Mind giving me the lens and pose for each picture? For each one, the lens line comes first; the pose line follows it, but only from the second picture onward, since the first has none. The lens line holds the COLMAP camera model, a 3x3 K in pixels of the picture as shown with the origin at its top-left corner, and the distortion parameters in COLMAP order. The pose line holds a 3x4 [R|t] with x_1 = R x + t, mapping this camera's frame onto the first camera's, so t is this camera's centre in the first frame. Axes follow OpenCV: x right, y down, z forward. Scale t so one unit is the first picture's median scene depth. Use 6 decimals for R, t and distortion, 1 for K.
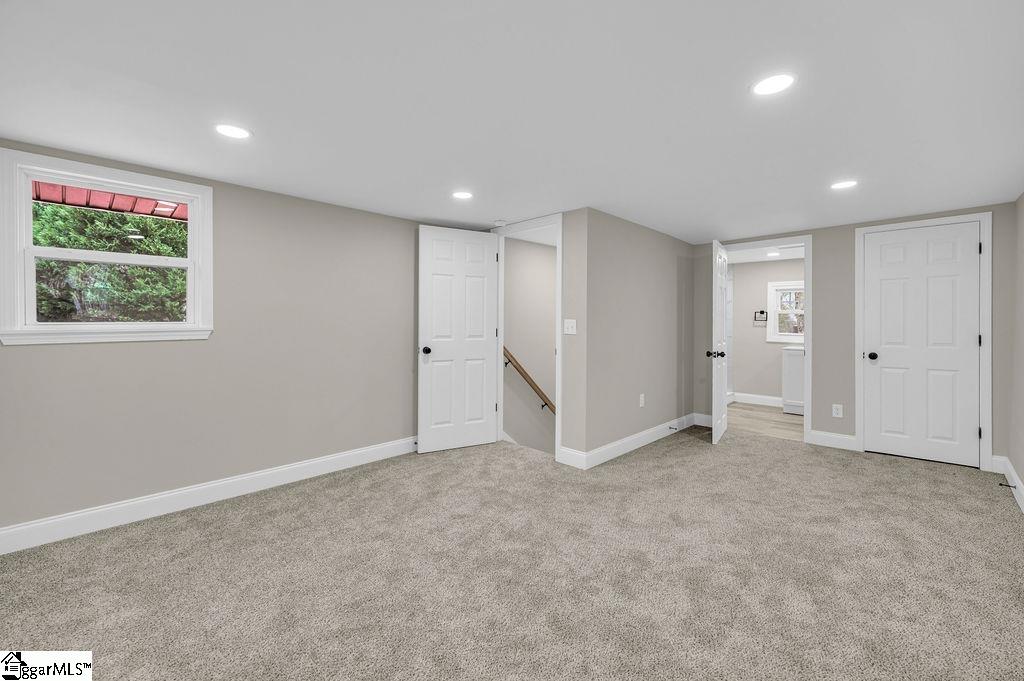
lens RADIAL K [[421.1, 0, 510.0], [0, 421.1, 325.0], [0, 0, 1]] dist [0.003007, 0.001203]
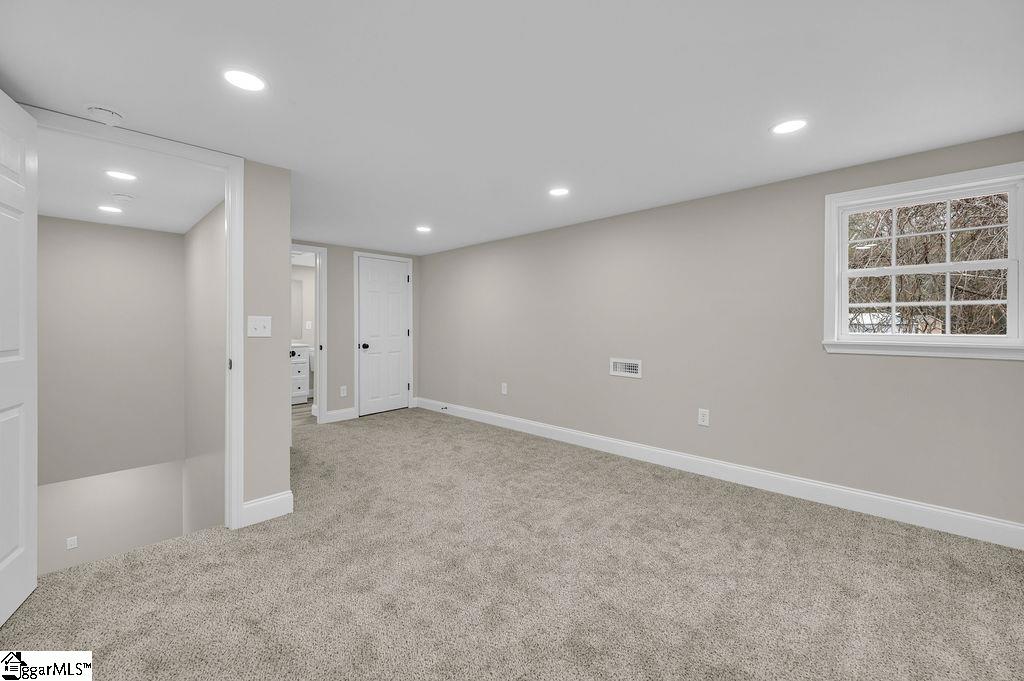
lens RADIAL K [[421.1, 0, 507.0], [0, 421.1, 331.2], [0, 0, 1]] dist [0.003007, 0.001203]
pose [[-0.010633, -0.018632, 0.999770, -0.580964], [0.001698, 0.999825, 0.018651, -0.000361], [-0.999942, 0.001895, -0.010599, 0.604077]]
